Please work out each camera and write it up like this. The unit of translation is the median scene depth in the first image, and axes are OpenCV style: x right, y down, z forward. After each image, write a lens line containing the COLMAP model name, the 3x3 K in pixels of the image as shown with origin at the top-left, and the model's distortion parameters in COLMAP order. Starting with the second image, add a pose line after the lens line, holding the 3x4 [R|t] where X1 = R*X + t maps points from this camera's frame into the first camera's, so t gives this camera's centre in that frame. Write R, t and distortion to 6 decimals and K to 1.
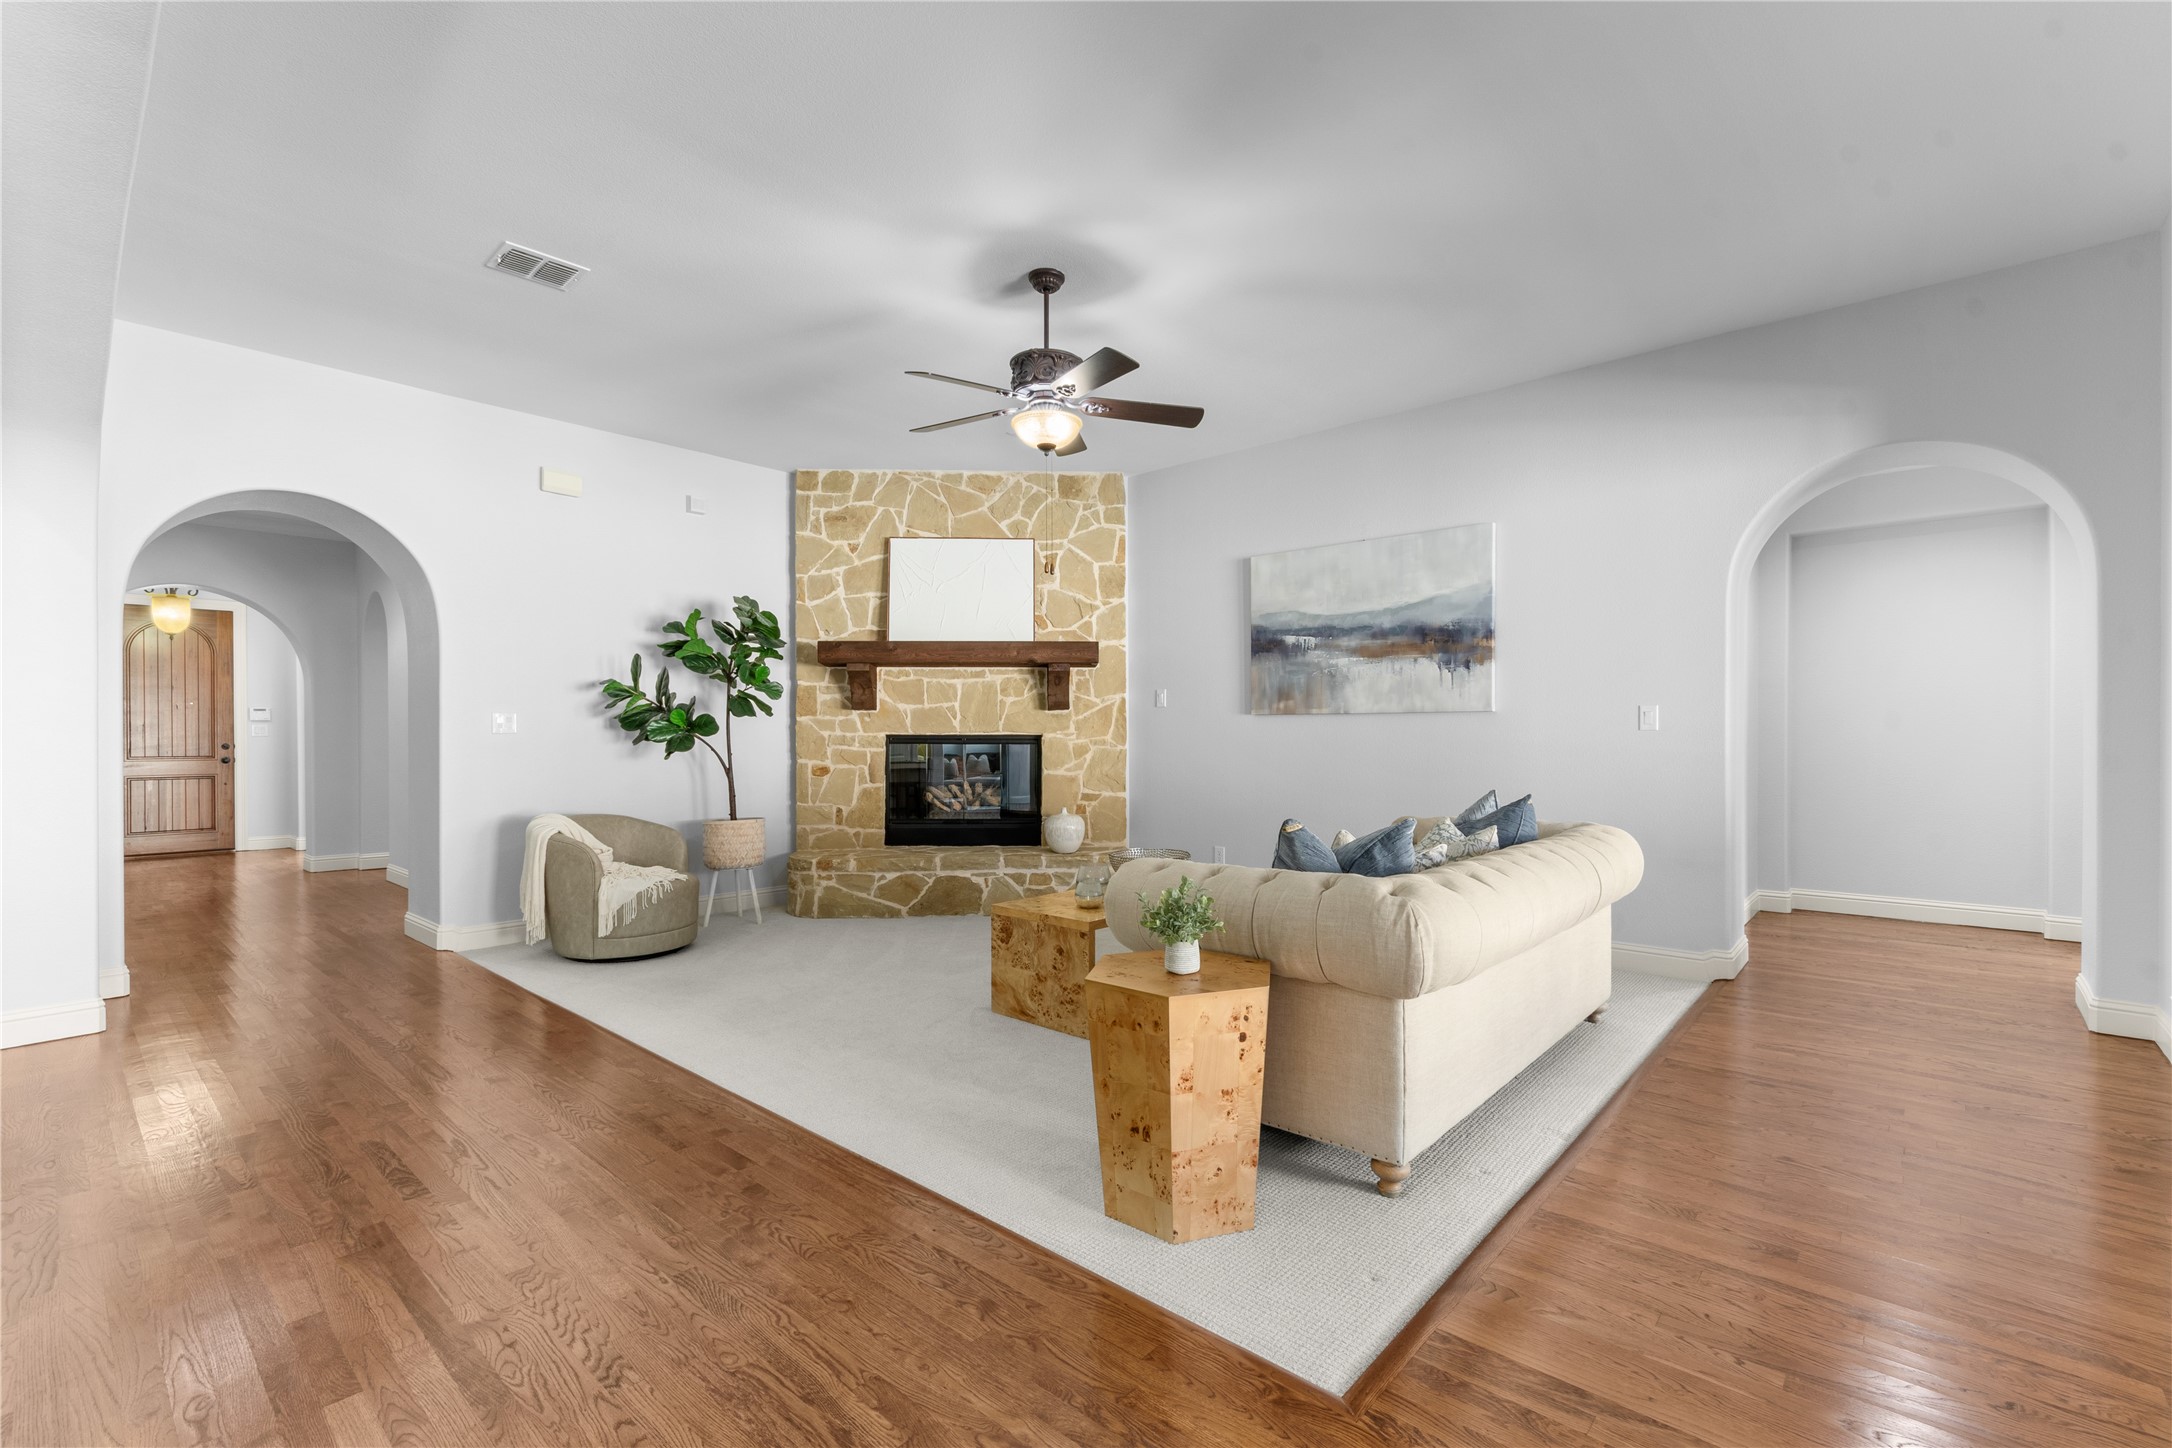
lens RADIAL K [[960.6, 0, 1085.8], [0, 960.6, 736.7], [0, 0, 1]] dist [0.005908, 0.001529]
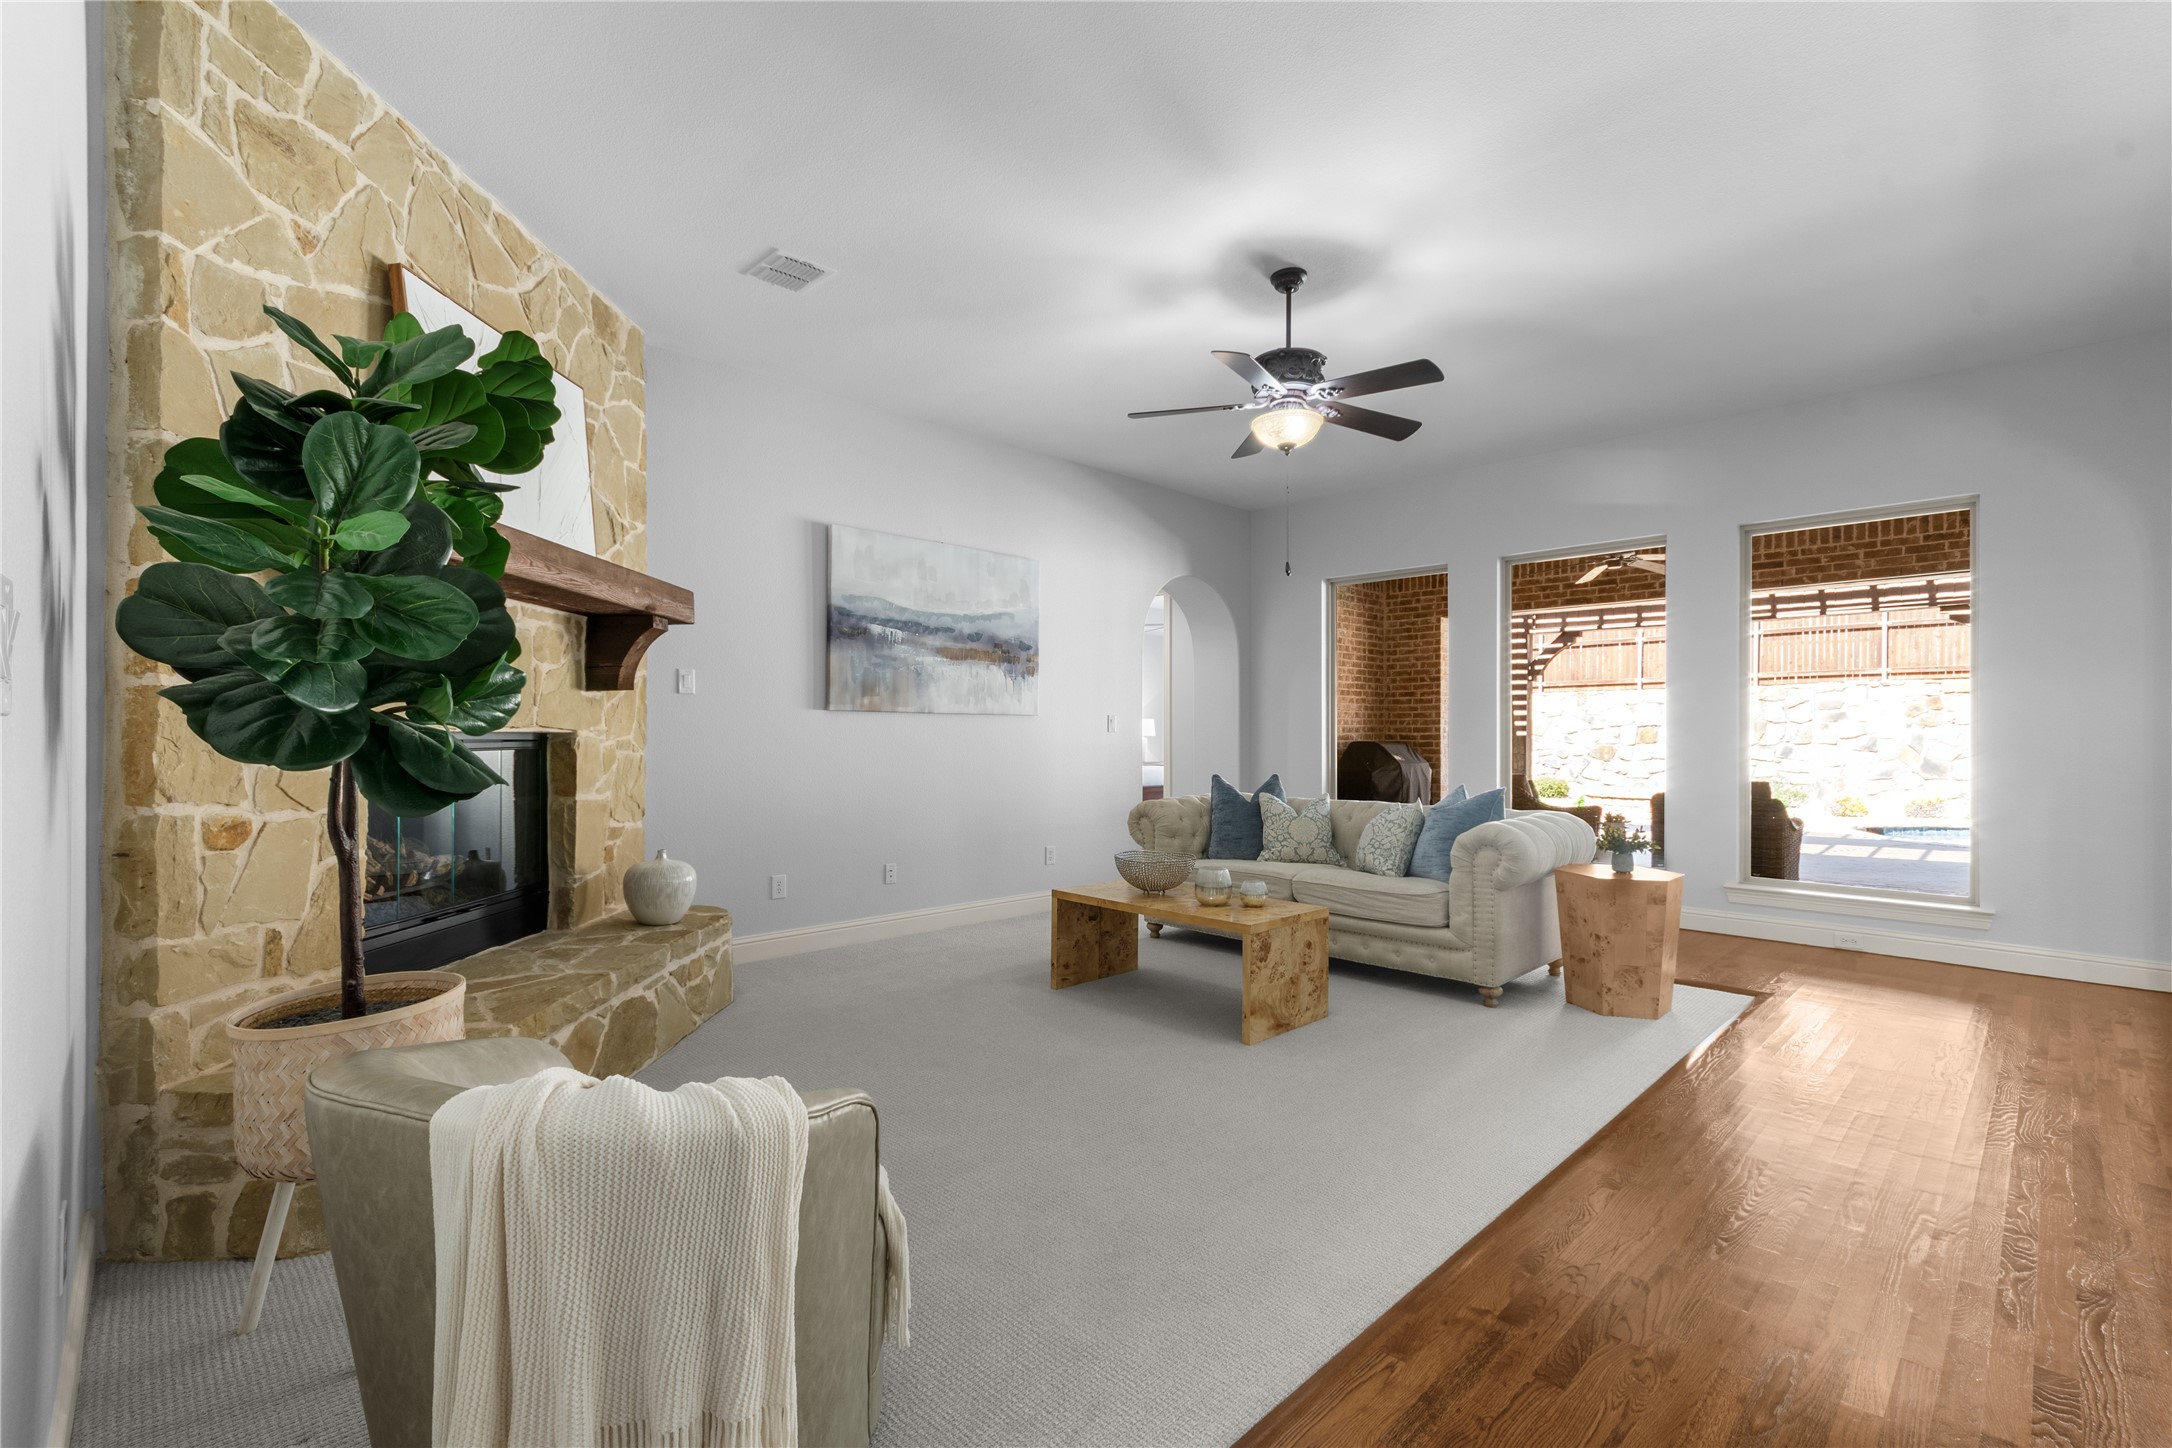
lens RADIAL K [[960.6, 0, 1094.2], [0, 960.6, 728.6], [0, 0, 1]] dist [0.005908, 0.001529]
pose [[0.050546, 0.007937, 0.998690, -0.695563], [-0.002258, 0.999967, -0.007833, -0.000518], [-0.998719, -0.001859, 0.050563, 0.765037]]
